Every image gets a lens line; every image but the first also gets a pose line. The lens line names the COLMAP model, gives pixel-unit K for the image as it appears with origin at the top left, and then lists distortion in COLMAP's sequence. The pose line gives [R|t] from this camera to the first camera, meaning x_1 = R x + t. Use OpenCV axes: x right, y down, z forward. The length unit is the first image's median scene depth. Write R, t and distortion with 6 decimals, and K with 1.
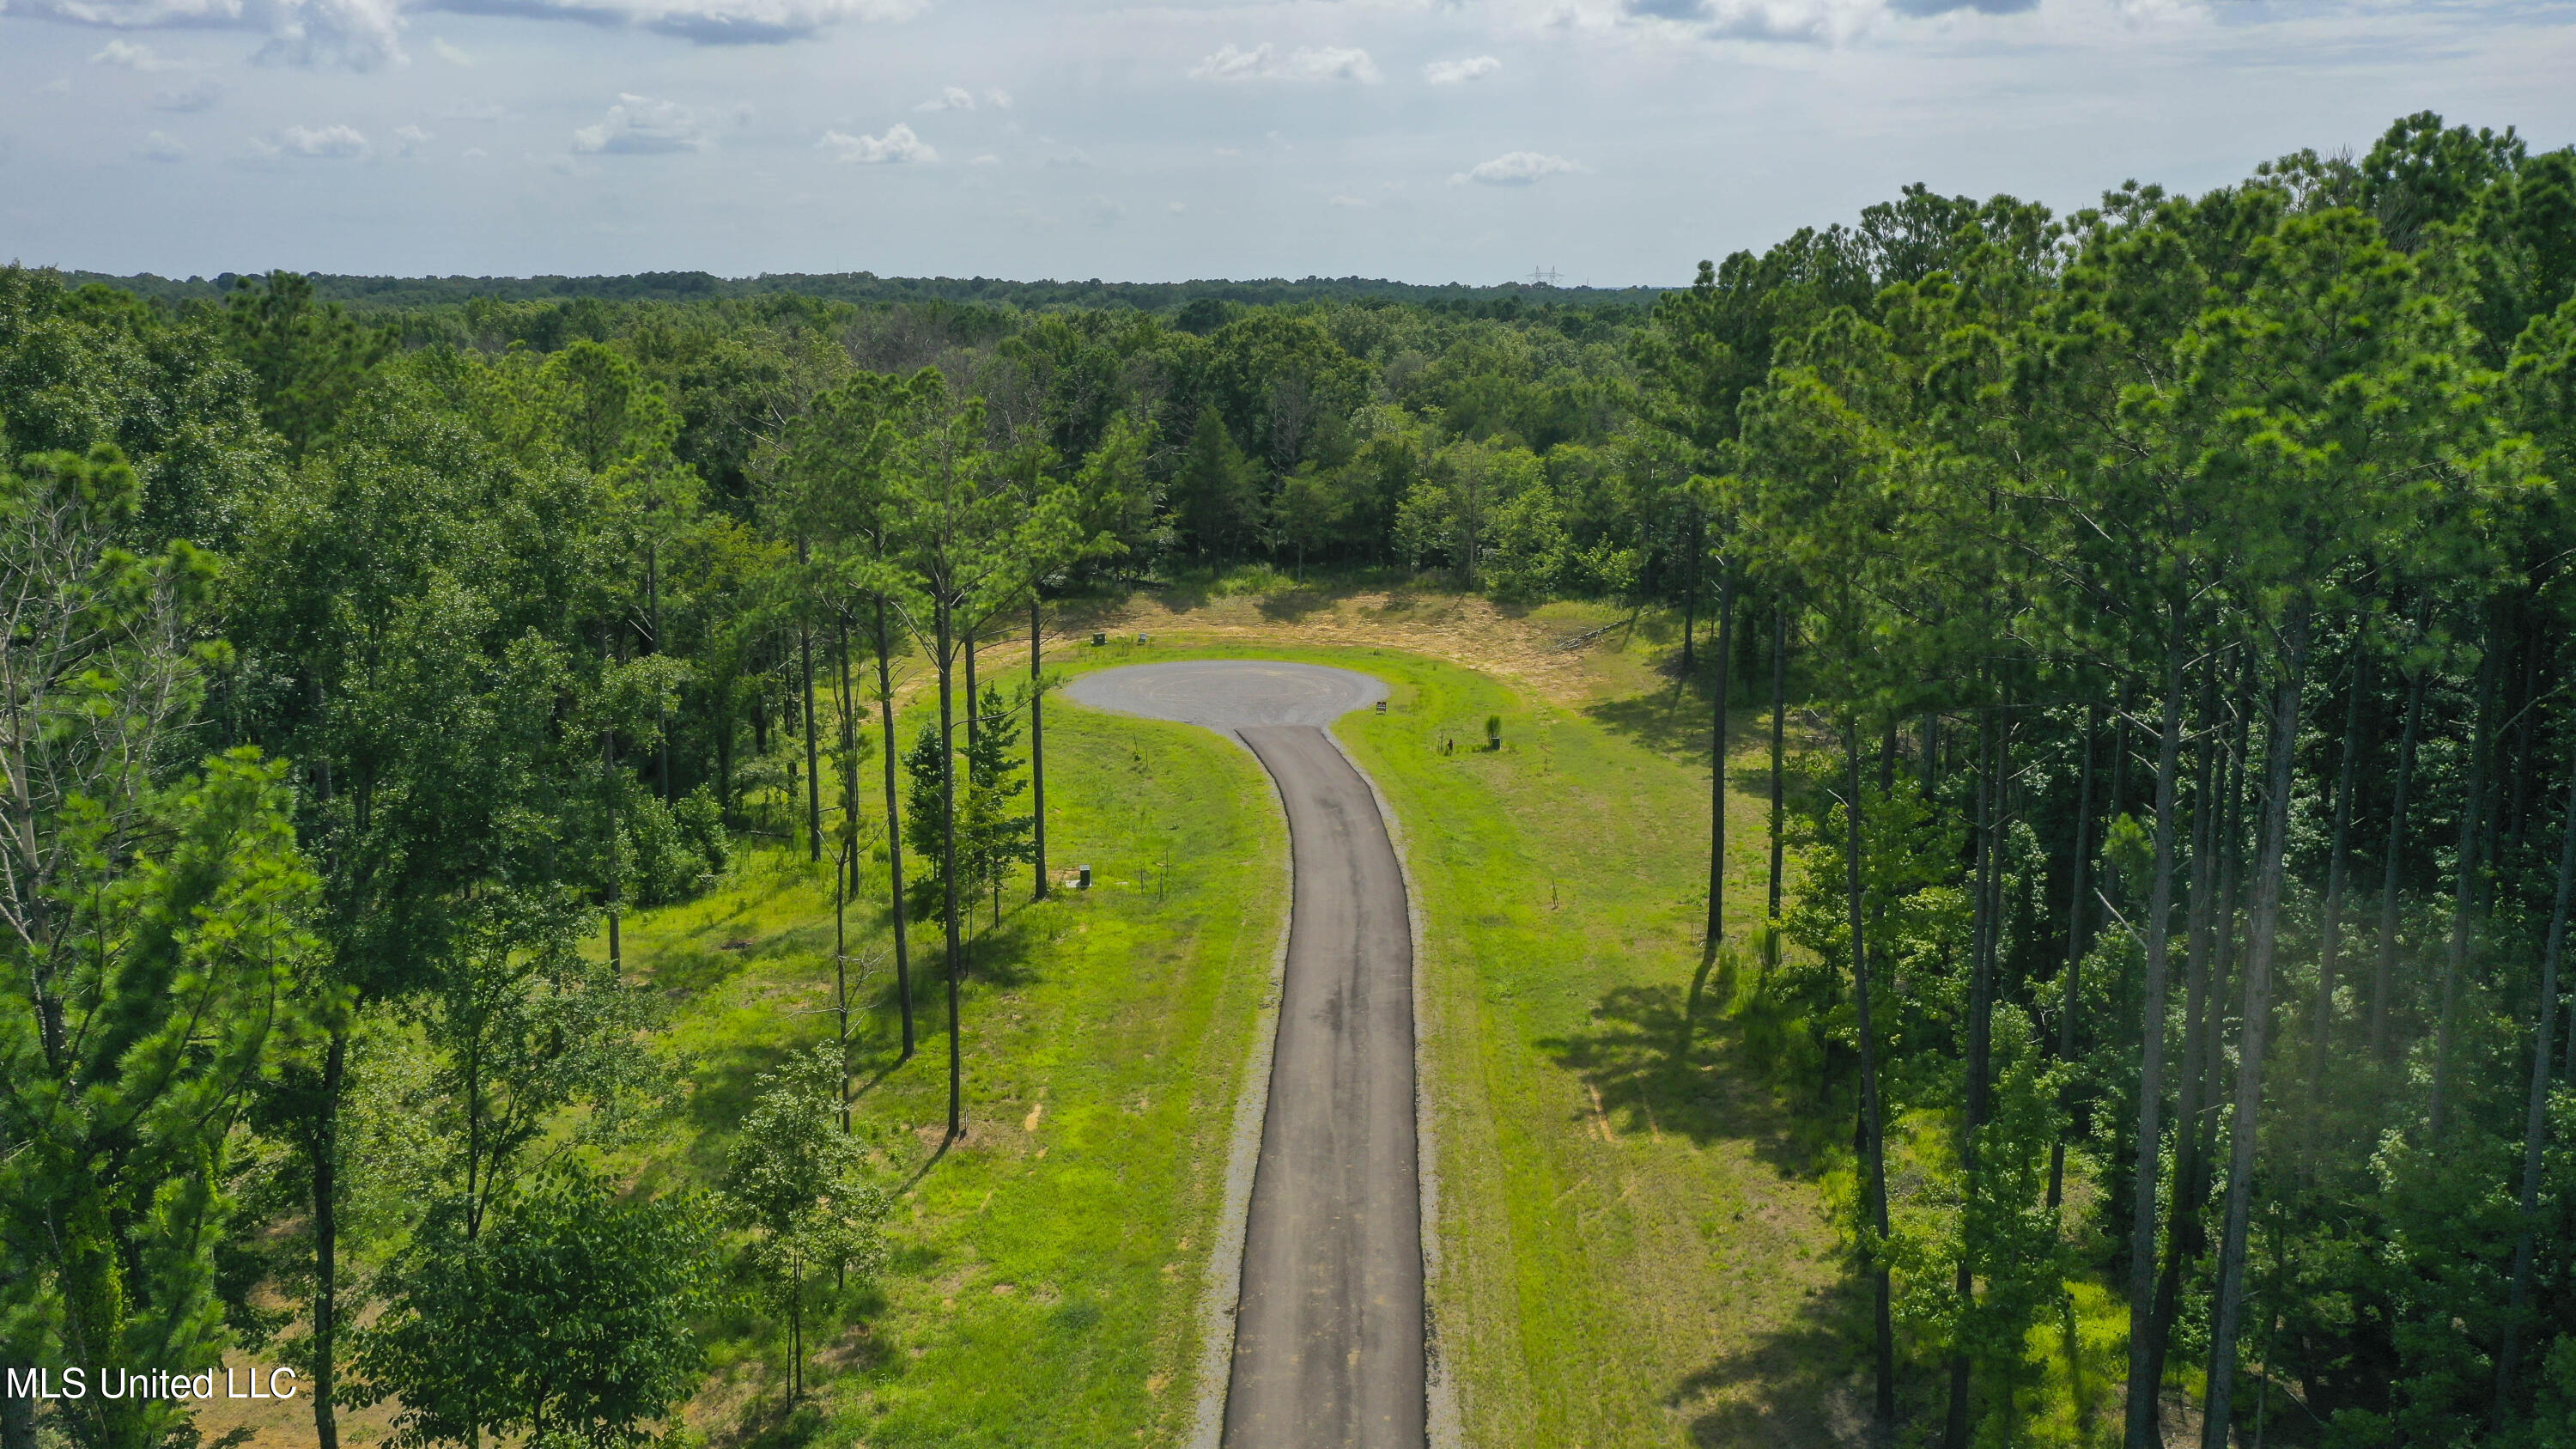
lens RADIAL K [[2111.5, 0, 1288.0], [0, 2111.5, 724.5], [0, 0, 1]] dist [0.040161, 0.003191]
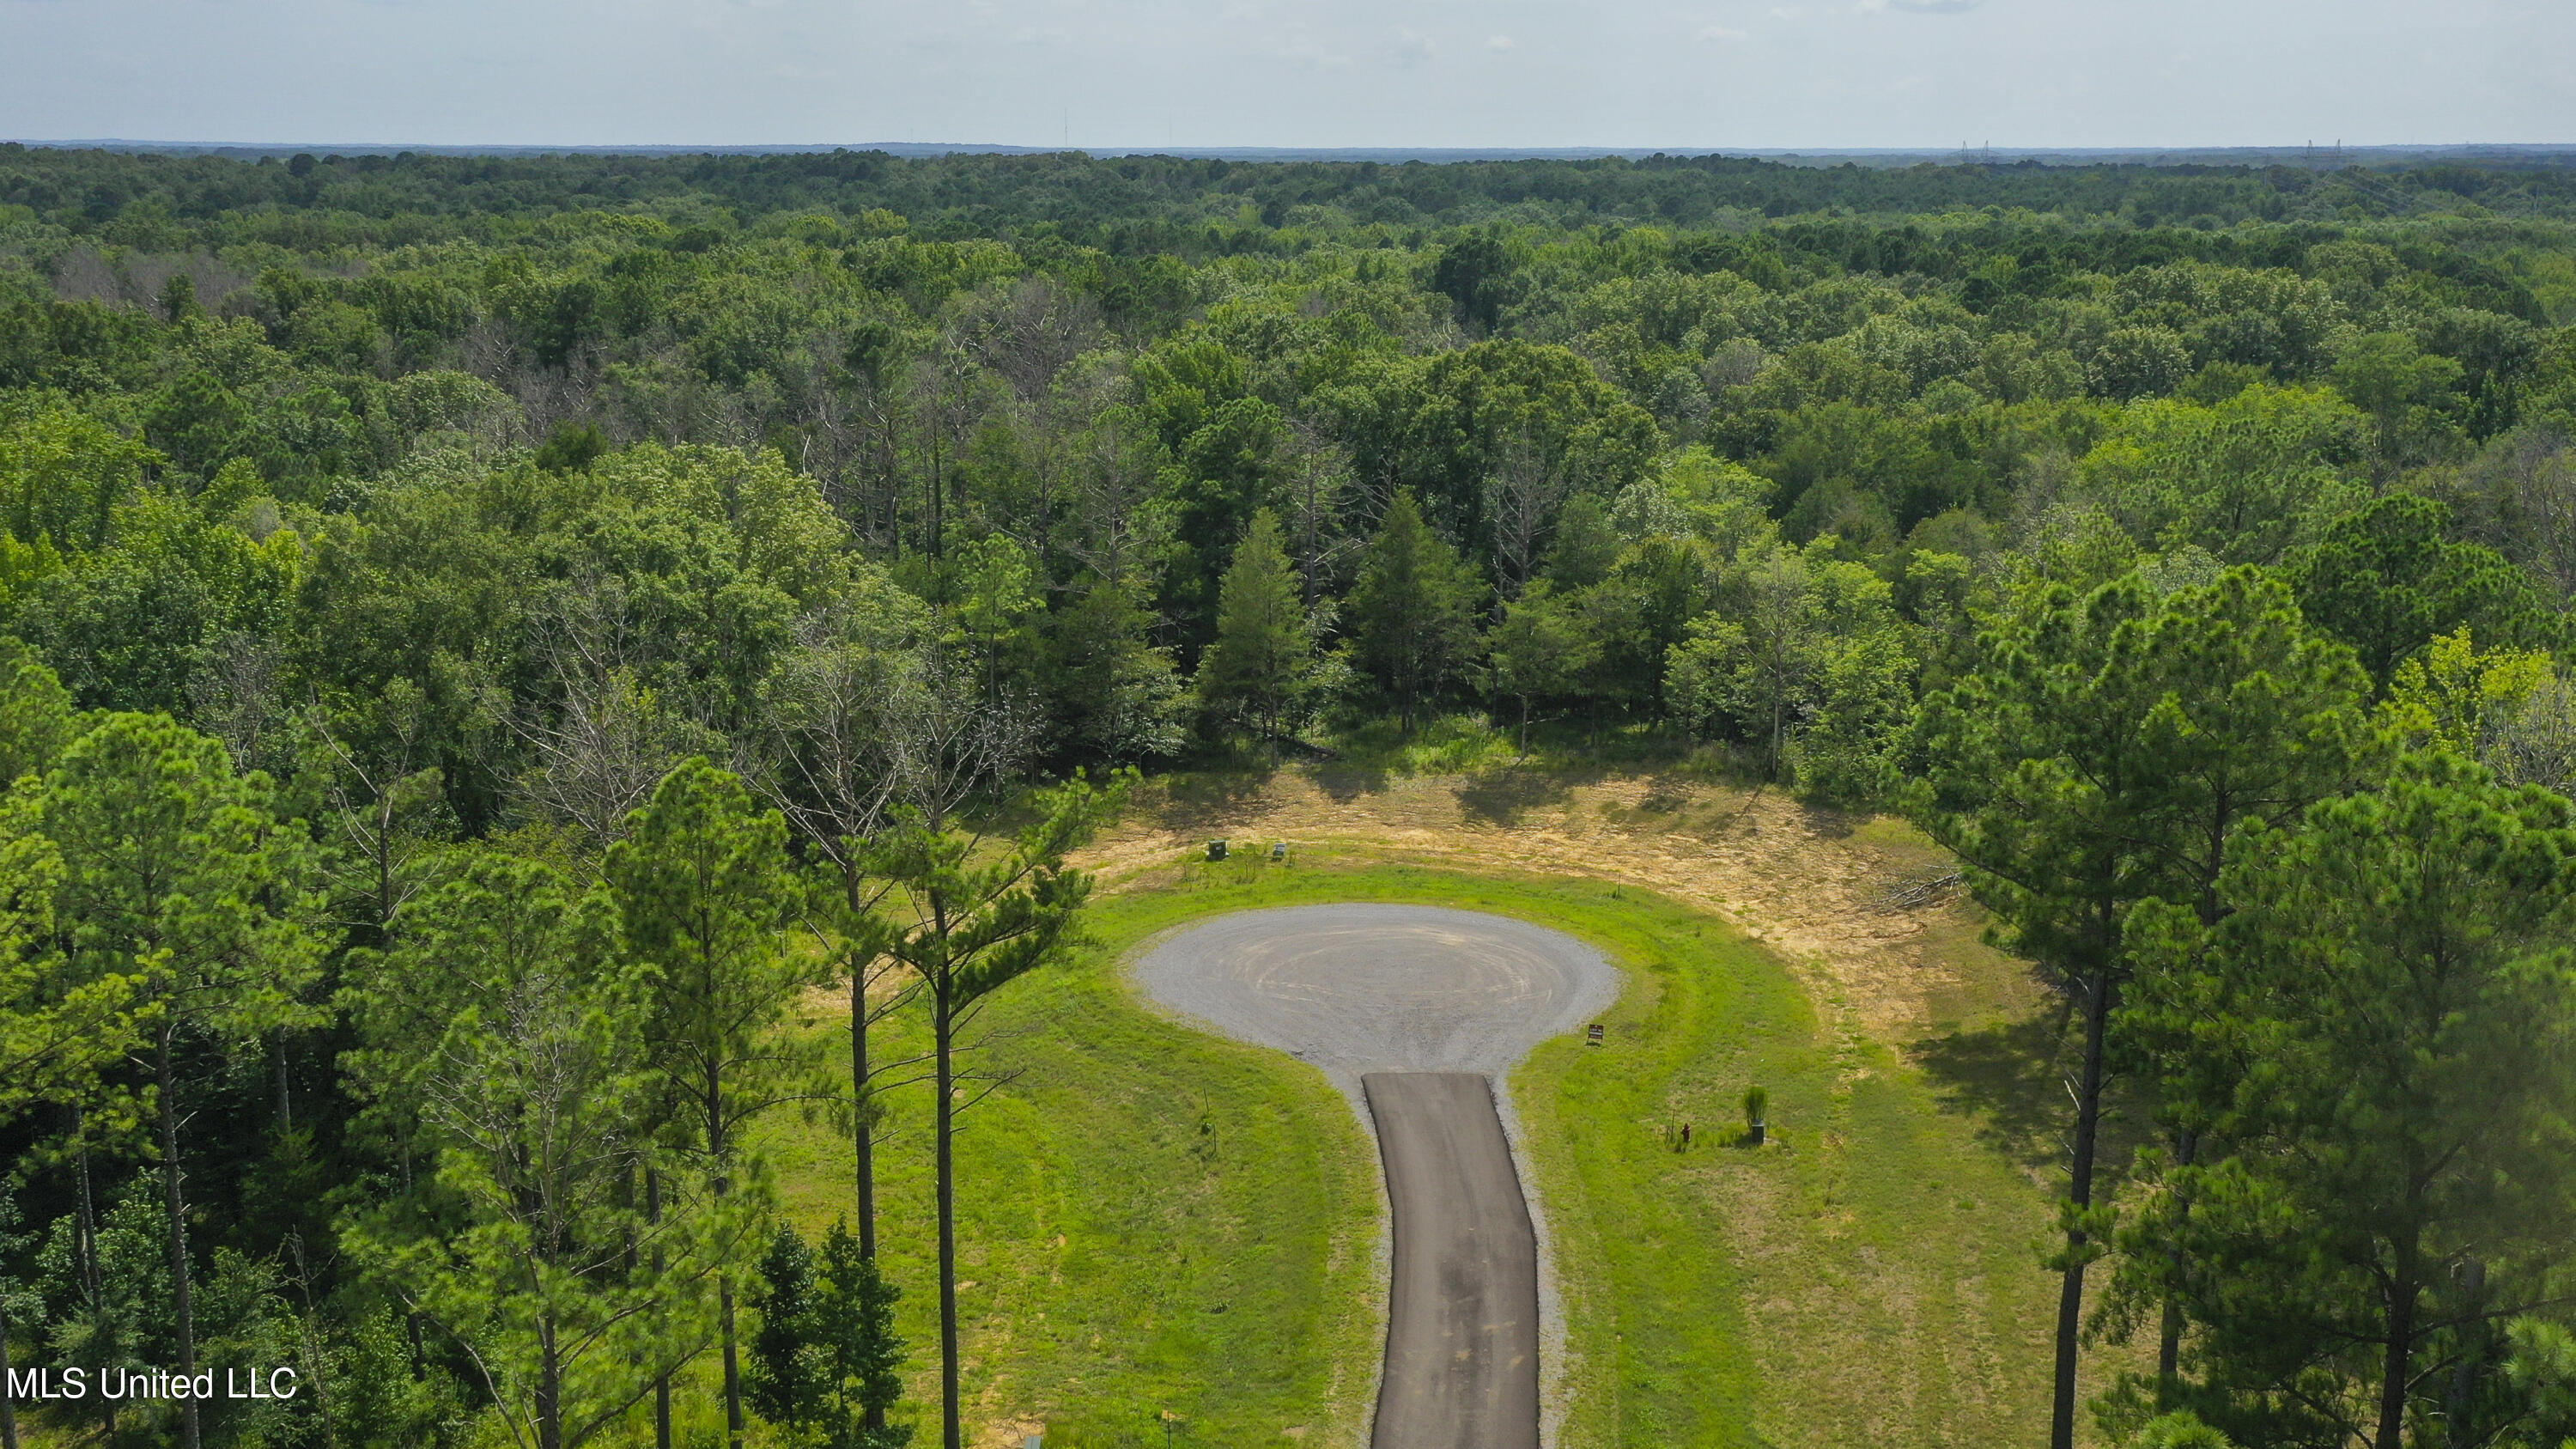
lens RADIAL K [[2645.7, 0, 1288.0], [0, 2645.7, 724.5], [0, 0, 1]] dist [0.025072, 0.005305]
pose [[0.990685, 0.032951, -0.132130, 0.044490], [-0.030027, 0.999260, 0.024059, -0.097885], [0.132825, -0.019867, 0.990940, 0.138503]]
